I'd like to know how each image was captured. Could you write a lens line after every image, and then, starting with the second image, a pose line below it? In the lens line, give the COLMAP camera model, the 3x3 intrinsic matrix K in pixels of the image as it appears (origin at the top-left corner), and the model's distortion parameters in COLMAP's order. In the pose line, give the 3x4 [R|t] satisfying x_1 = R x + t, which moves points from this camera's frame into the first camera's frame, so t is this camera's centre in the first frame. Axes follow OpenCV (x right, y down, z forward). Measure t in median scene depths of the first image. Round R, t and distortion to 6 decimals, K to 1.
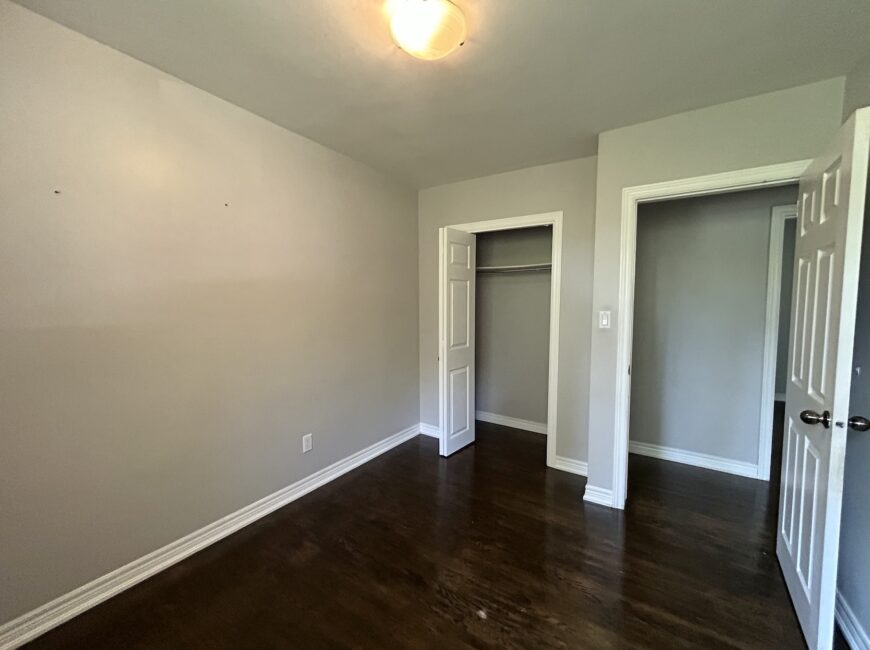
lens RADIAL K [[354.2, 0, 430.7], [0, 354.2, 324.4], [0, 0, 1]] dist [-0.003125, 0.002051]
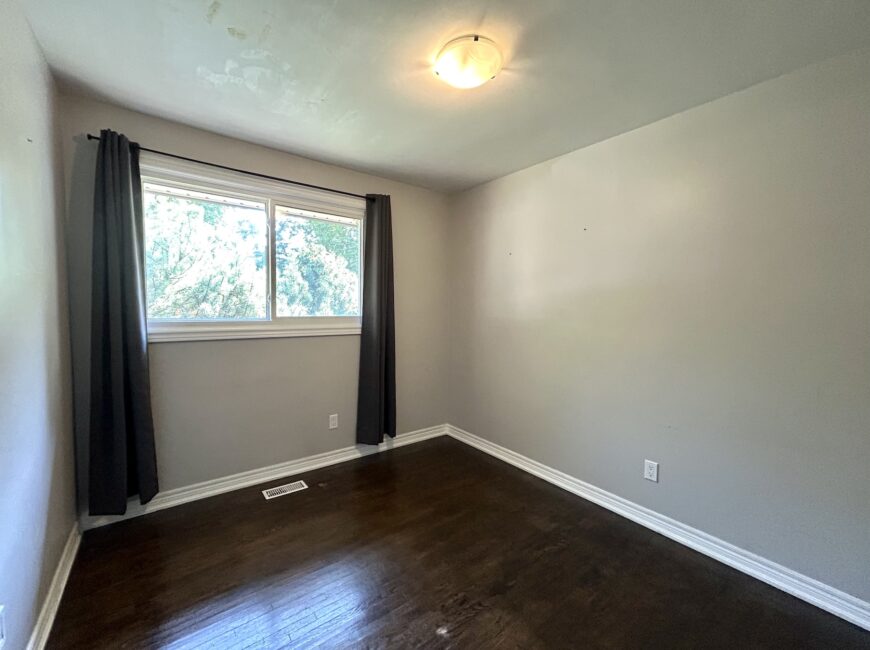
lens RADIAL K [[354.2, 0, 443.8], [0, 354.2, 327.8], [0, 0, 1]] dist [-0.003125, 0.002051]
pose [[-0.314683, 0.040389, -0.948337, 0.887543], [-0.072475, 0.995155, 0.066432, -0.051763], [0.946426, 0.089636, -0.310232, 1.071488]]
